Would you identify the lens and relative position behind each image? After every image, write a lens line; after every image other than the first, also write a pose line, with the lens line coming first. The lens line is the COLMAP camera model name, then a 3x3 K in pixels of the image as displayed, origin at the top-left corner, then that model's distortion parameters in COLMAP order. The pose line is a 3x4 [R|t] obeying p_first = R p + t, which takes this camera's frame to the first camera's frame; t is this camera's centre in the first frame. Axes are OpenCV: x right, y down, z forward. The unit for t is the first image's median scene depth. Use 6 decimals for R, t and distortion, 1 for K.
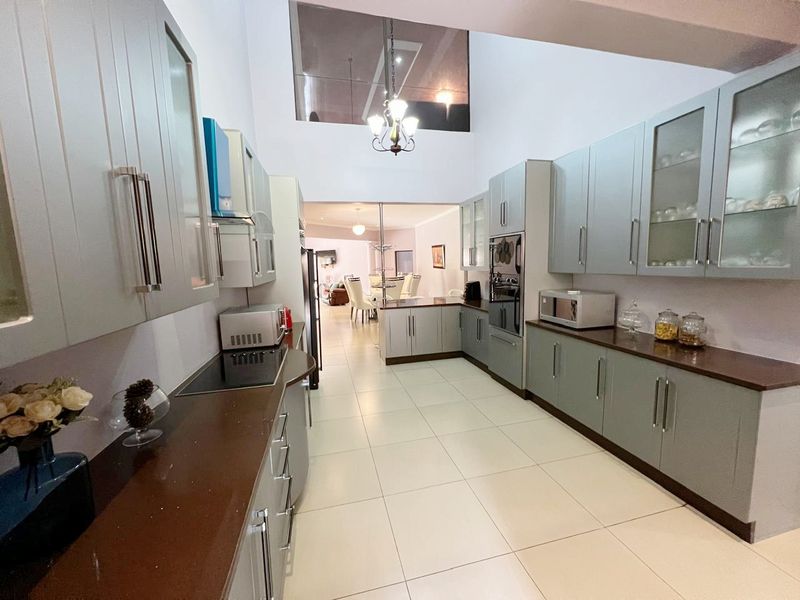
lens RADIAL K [[322.4, 0, 400.0], [0, 322.4, 300.0], [0, 0, 1]] dist [0.008220, -0.000868]
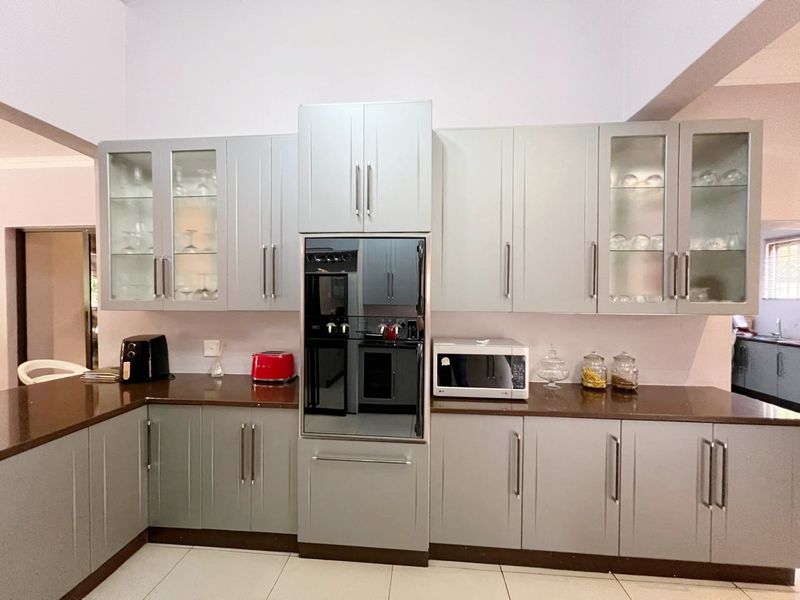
lens RADIAL K [[366.2, 0, 400.2], [0, 366.2, 297.0], [0, 0, 1]] dist [-0.002026, -0.000388]
pose [[0.320338, 0.020269, 0.947087, -0.179961], [0.093325, 0.994232, -0.052843, -0.082929], [-0.942695, 0.105315, 0.316598, 0.854366]]
